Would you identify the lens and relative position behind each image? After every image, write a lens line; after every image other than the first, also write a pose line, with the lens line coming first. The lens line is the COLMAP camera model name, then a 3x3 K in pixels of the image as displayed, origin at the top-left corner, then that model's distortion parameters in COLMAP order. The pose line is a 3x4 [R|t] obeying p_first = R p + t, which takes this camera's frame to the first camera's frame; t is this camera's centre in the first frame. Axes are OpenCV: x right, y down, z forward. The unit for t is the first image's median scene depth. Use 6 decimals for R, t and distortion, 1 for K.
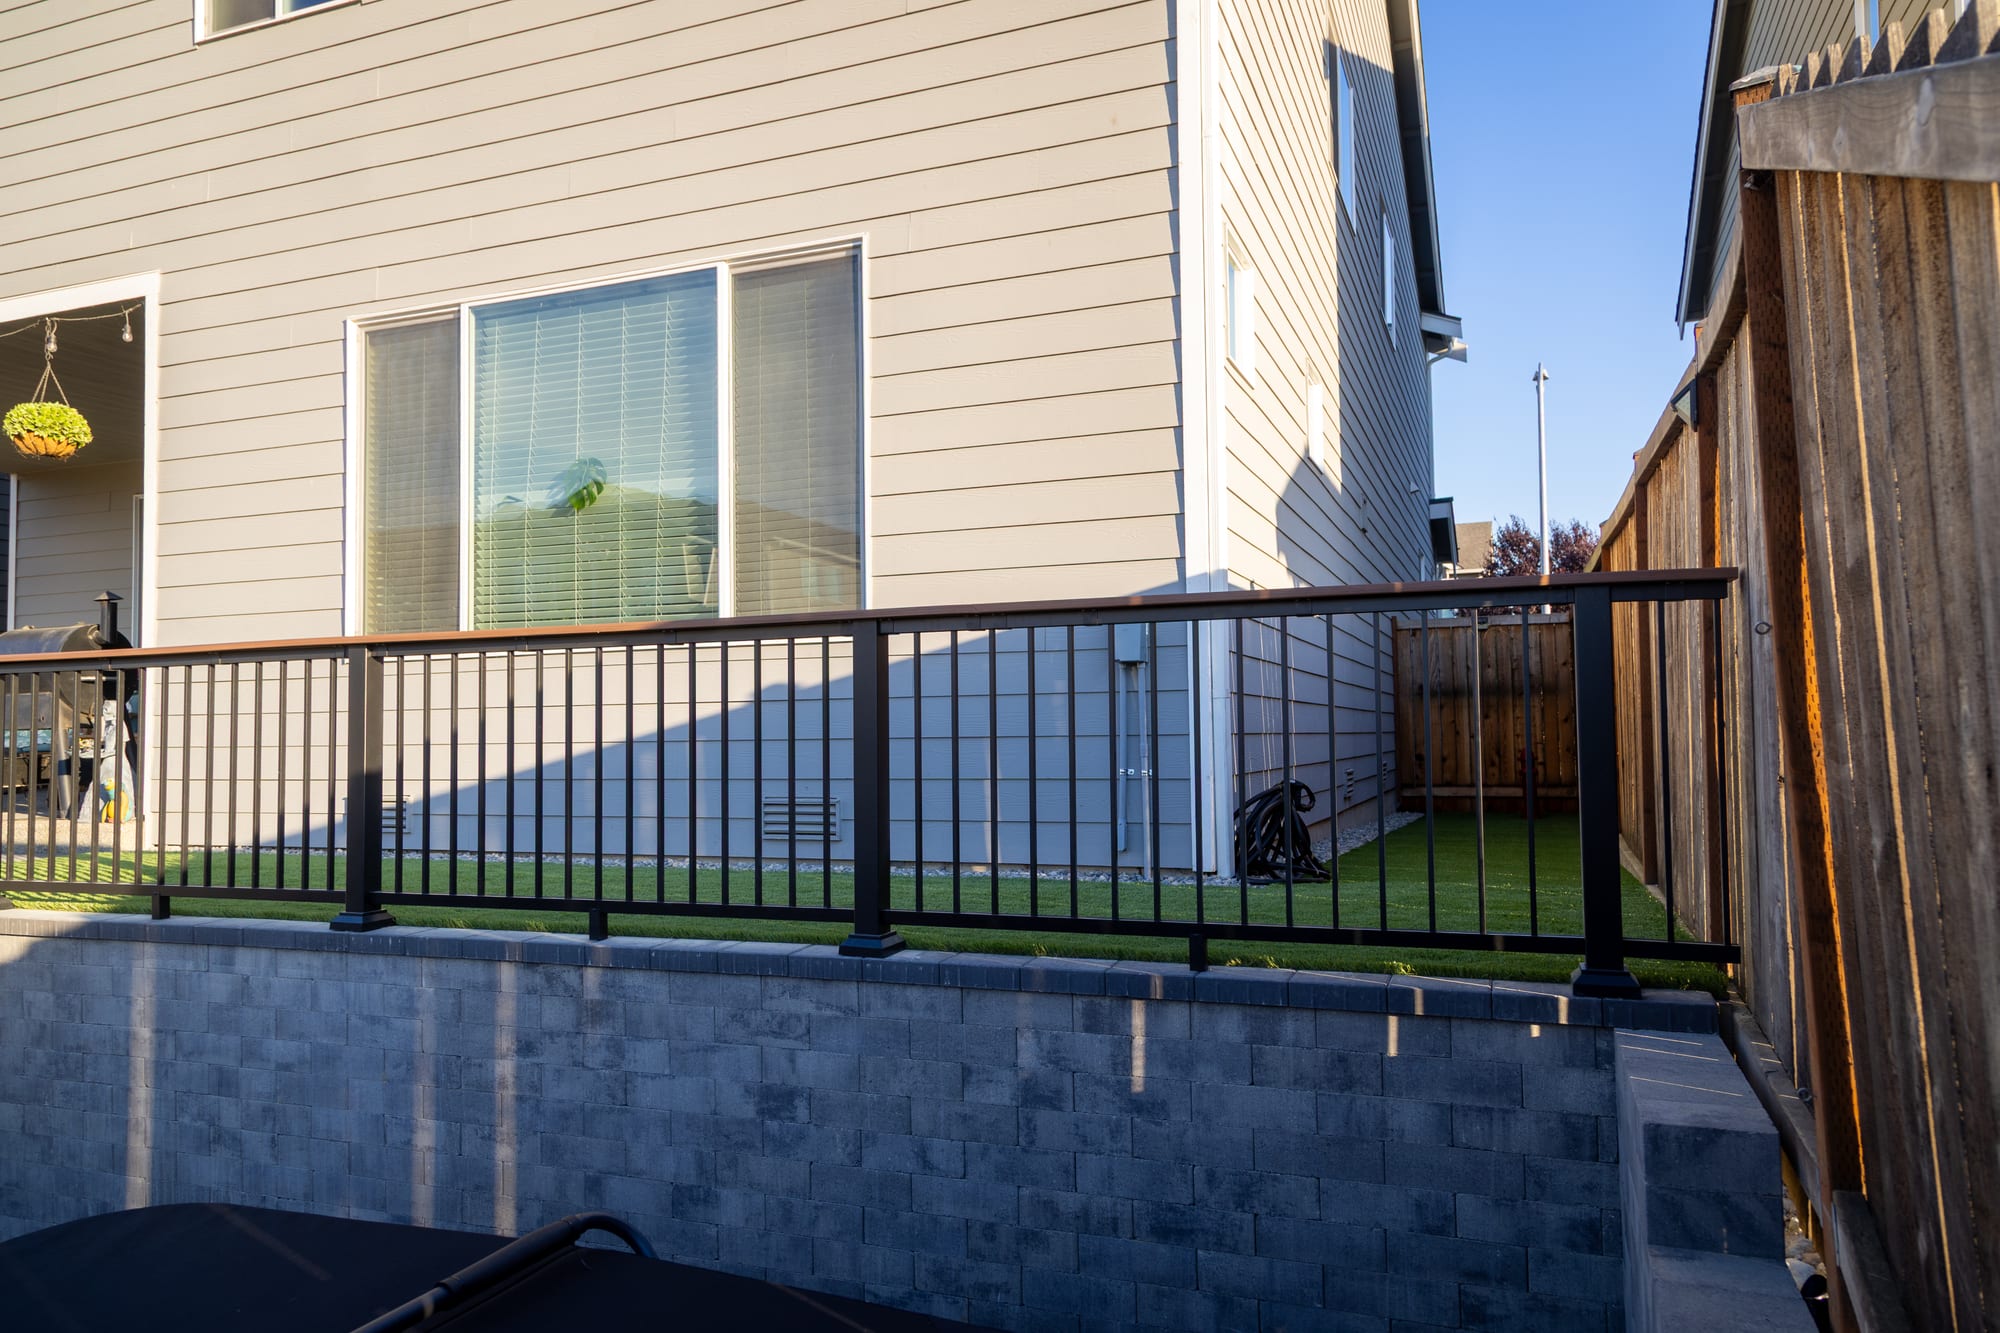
lens RADIAL K [[1342.0, 0, 993.5], [0, 1342.0, 671.0], [0, 0, 1]] dist [0.021055, -0.002614]
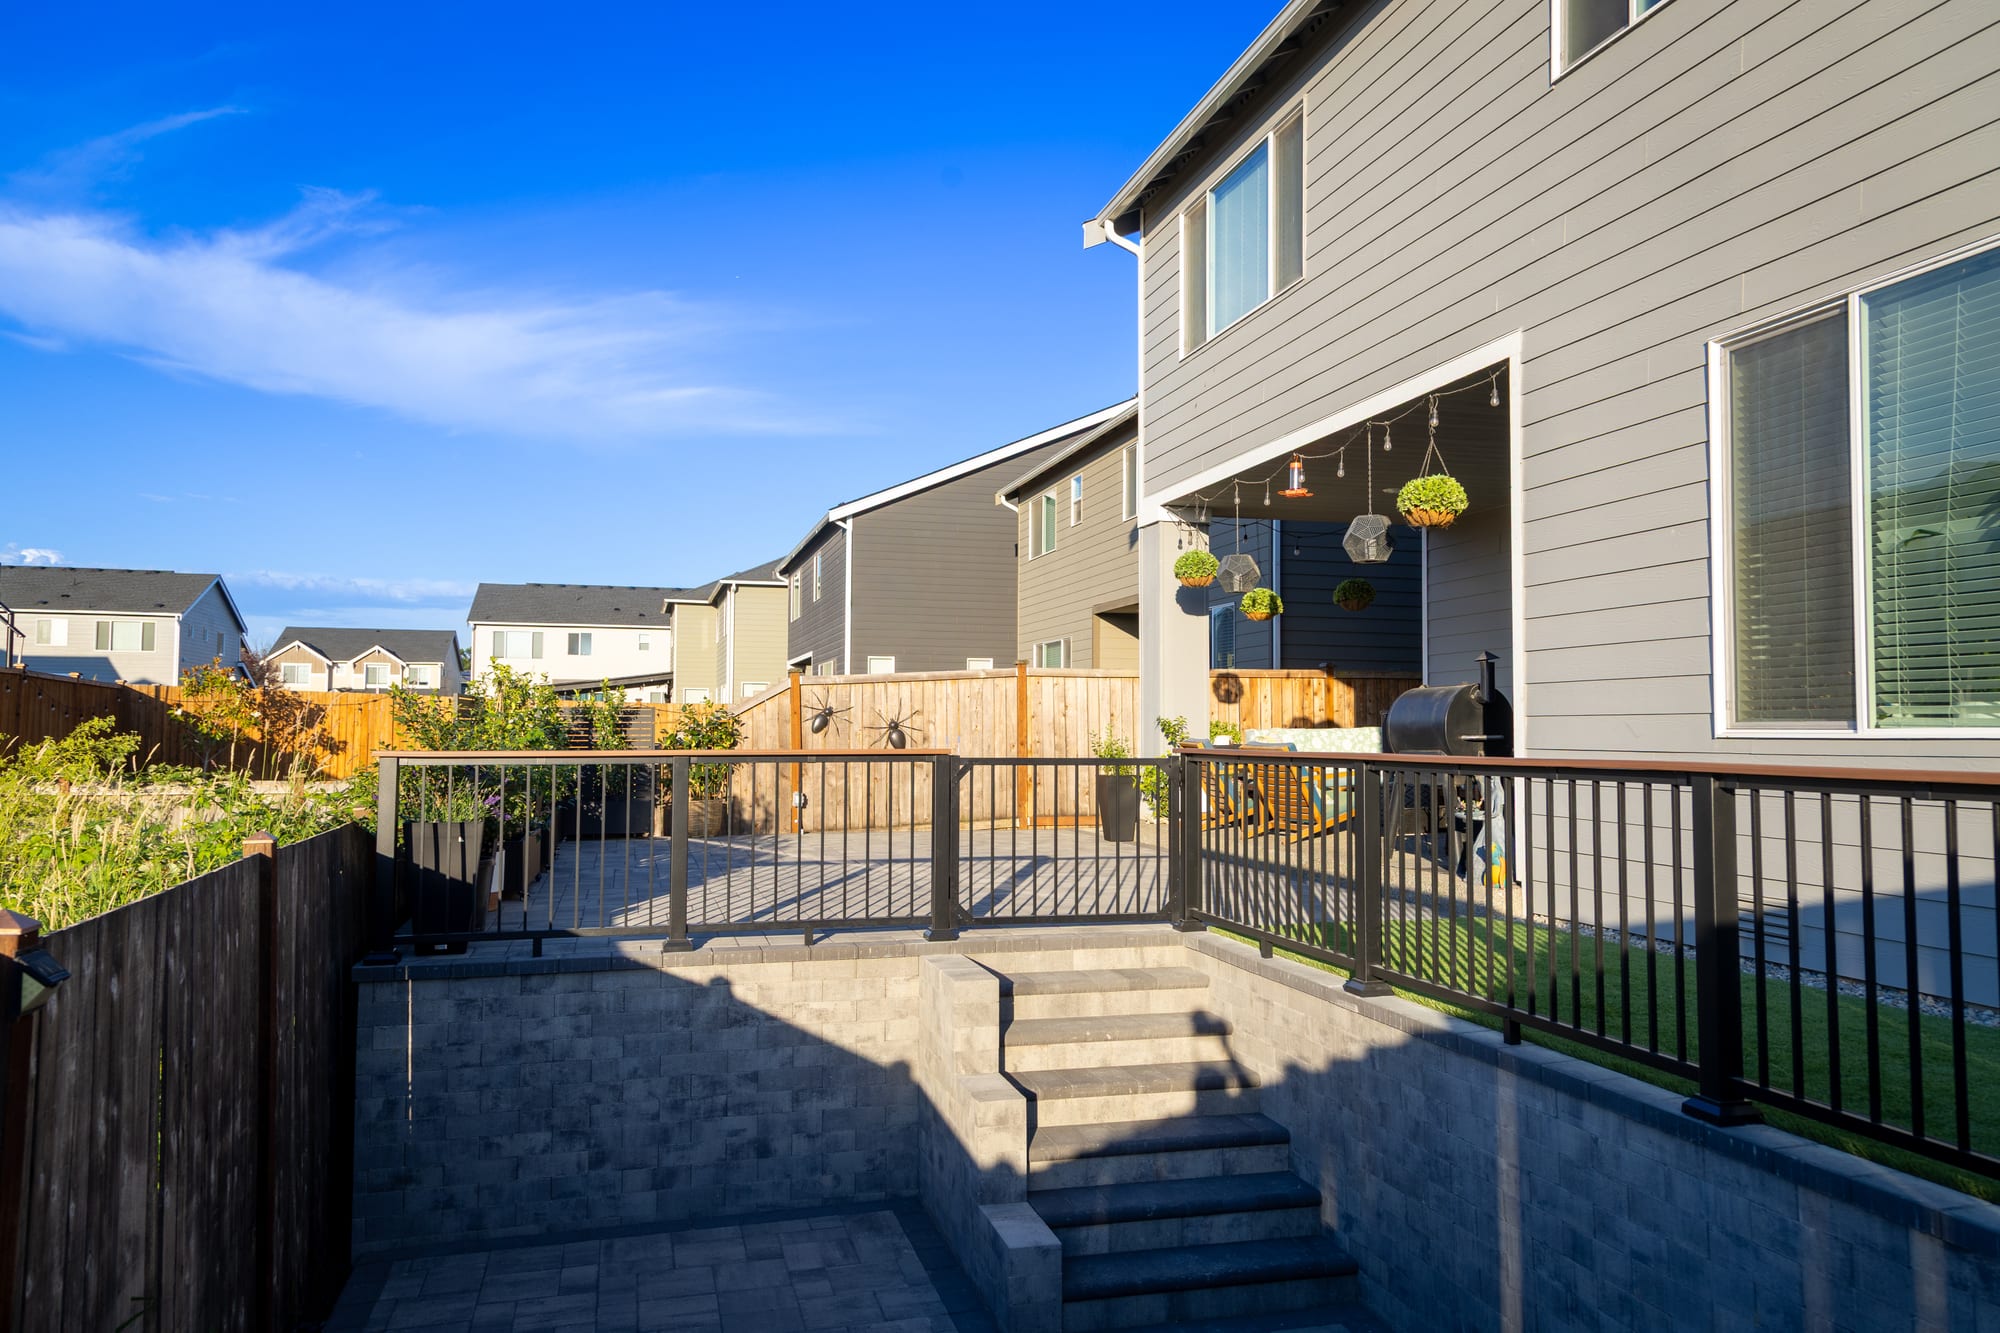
lens RADIAL K [[1412.6, 0, 1013.4], [0, 1412.6, 661.9], [0, 0, 1]] dist [0.055403, -0.021207]
pose [[0.598615, -0.024260, -0.800669, -0.018207], [0.026376, 0.999596, -0.010568, -0.087601], [0.800603, -0.014792, 0.599013, 0.130826]]
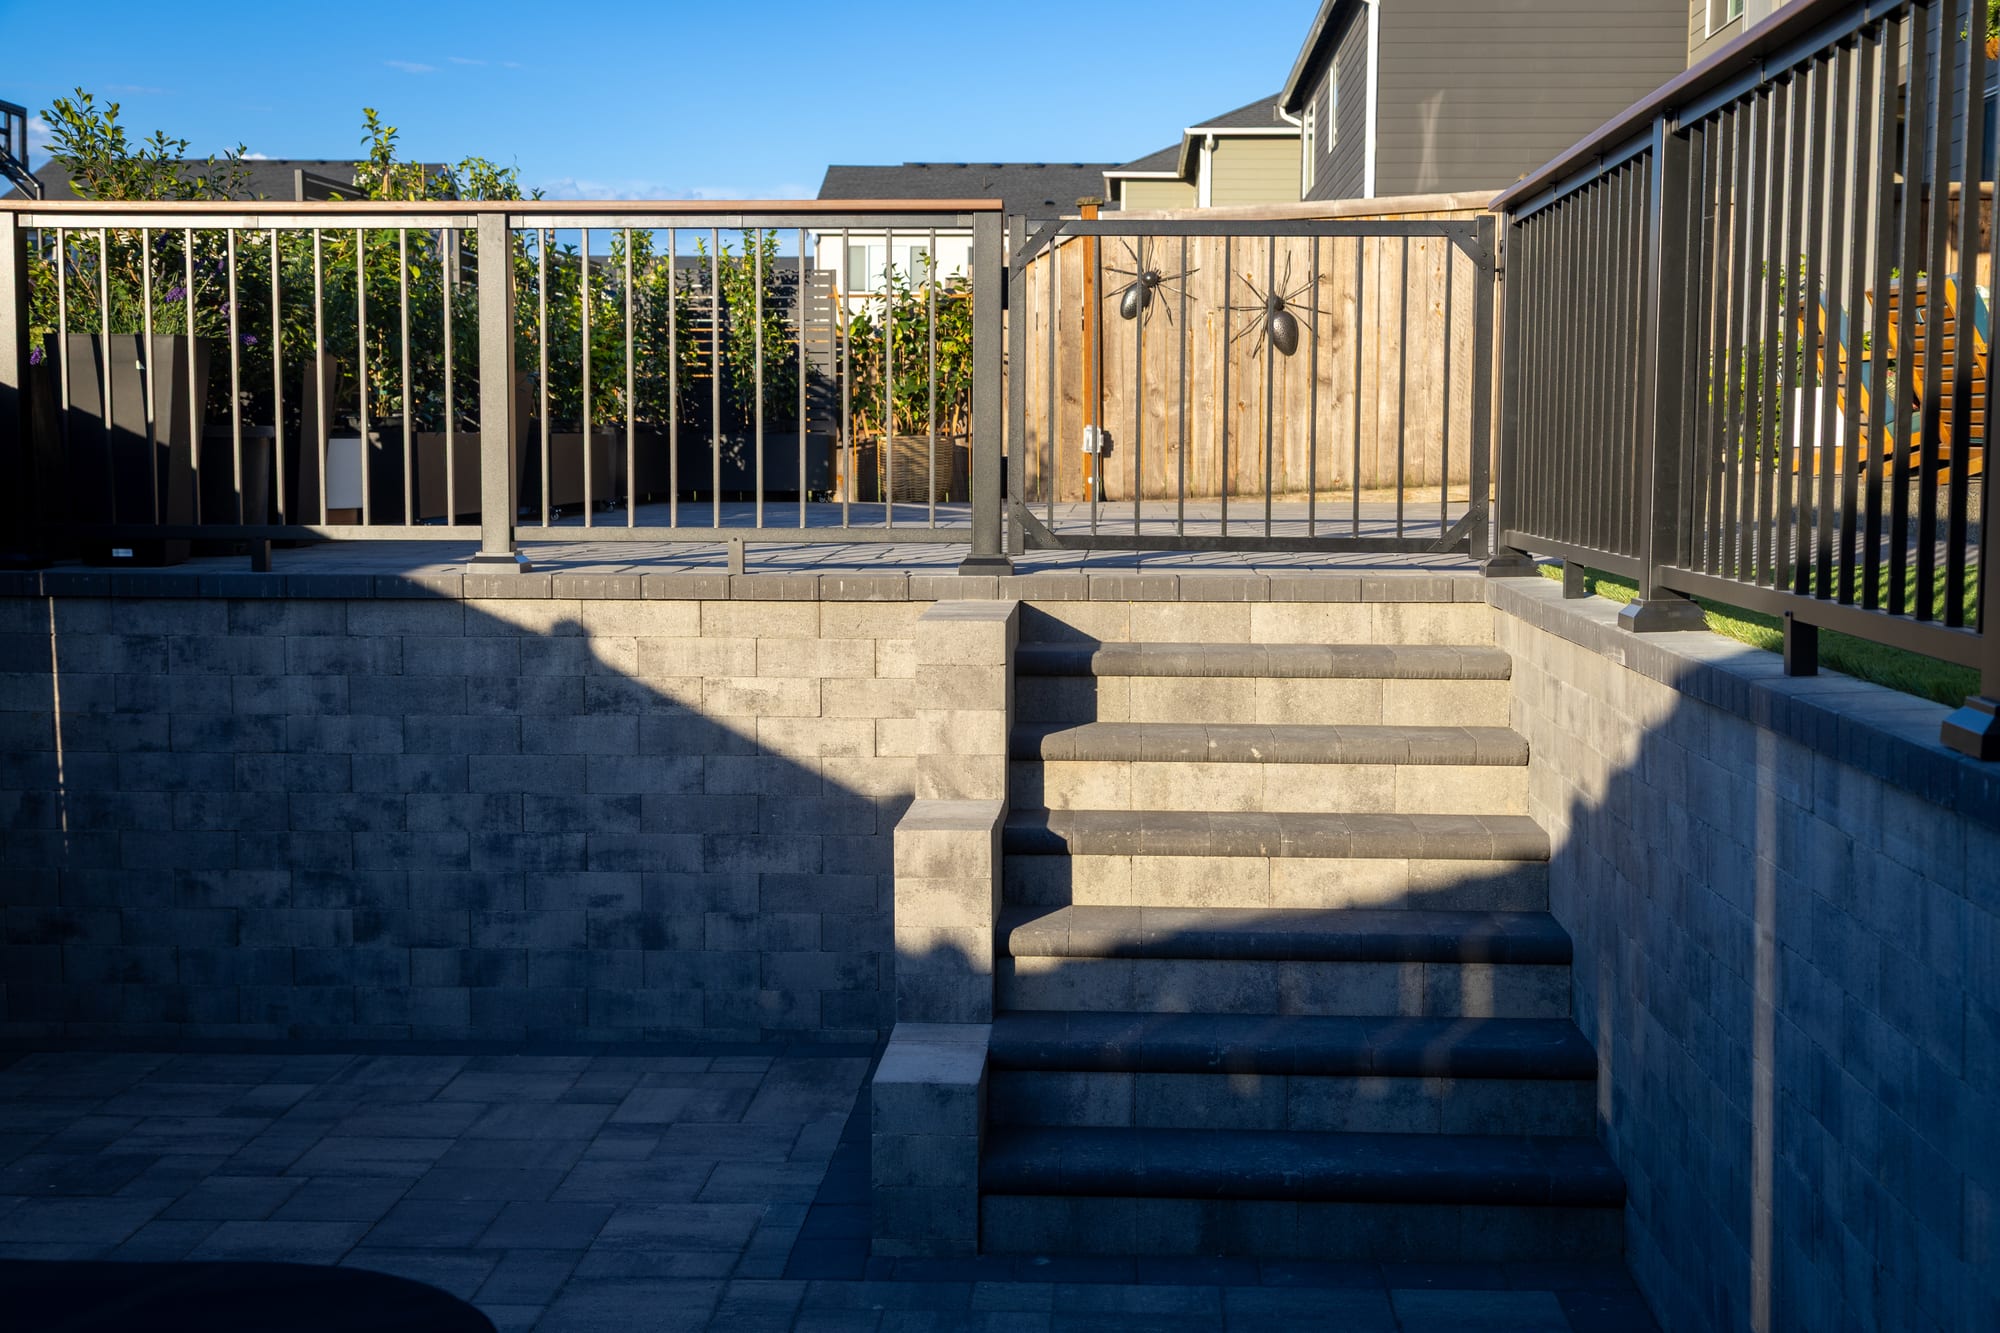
lens RADIAL K [[2527.1, 0, 1024.6], [0, 2527.1, 651.4], [0, 0, 1]] dist [0.026183, 0.000000]
pose [[0.326352, 0.093045, -0.940658, 0.040770], [0.035850, 0.993209, 0.110682, 0.085208], [0.944568, -0.069844, 0.320801, 0.552518]]
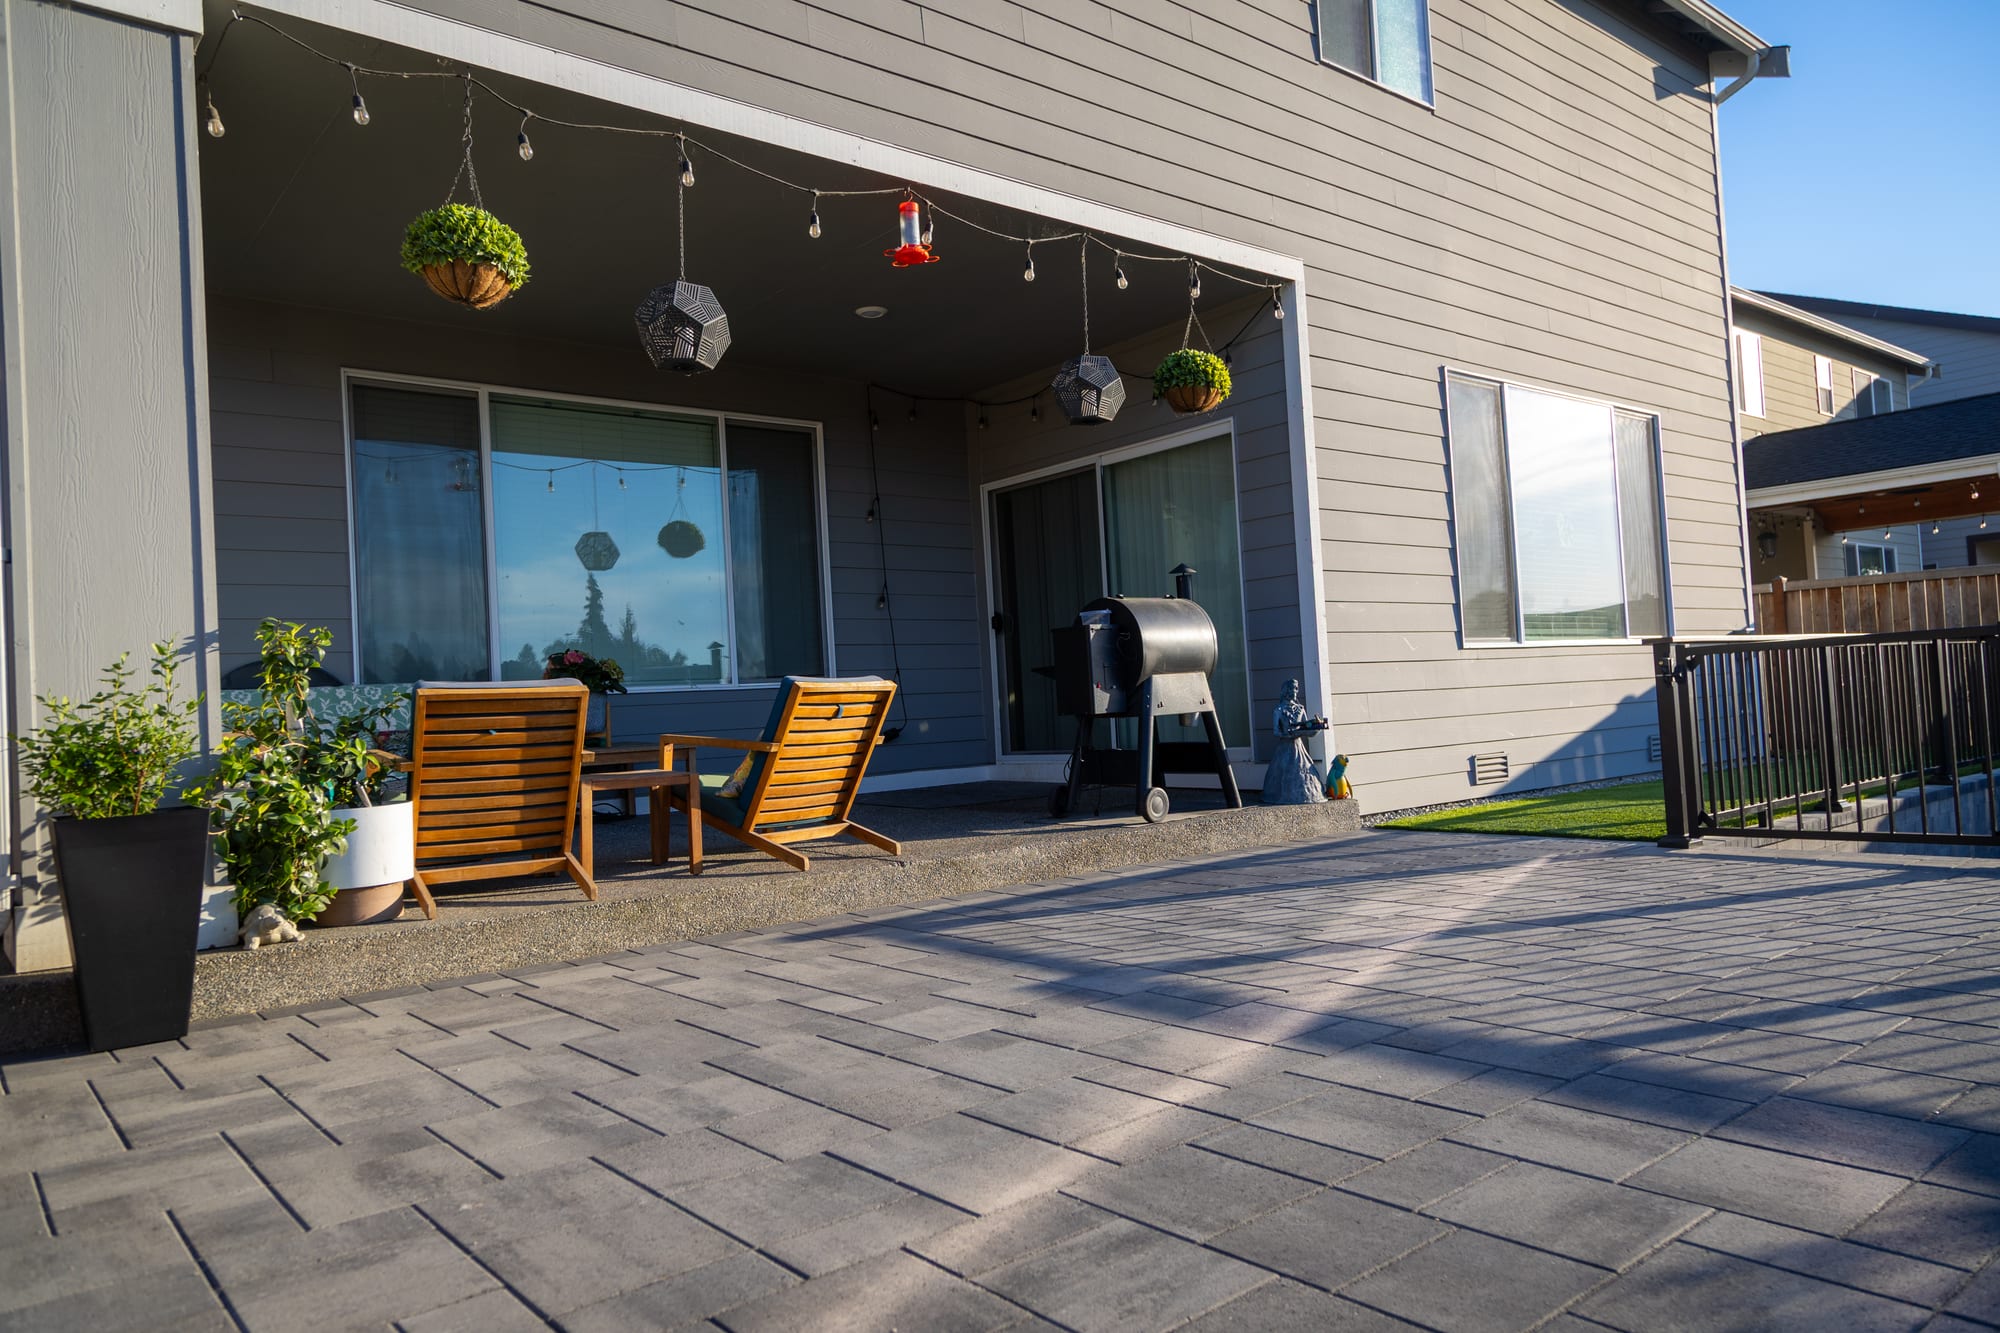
lens RADIAL K [[1342.0, 0, 1052.0], [0, 1342.0, 674.2], [0, 0, 1]] dist [0.021055, -0.002614]
pose [[0.465302, 0.013914, 0.885043, -2.725406], [0.013588, 0.999646, -0.022860, 0.065772], [-0.885048, 0.022663, 0.464948, 1.190533]]
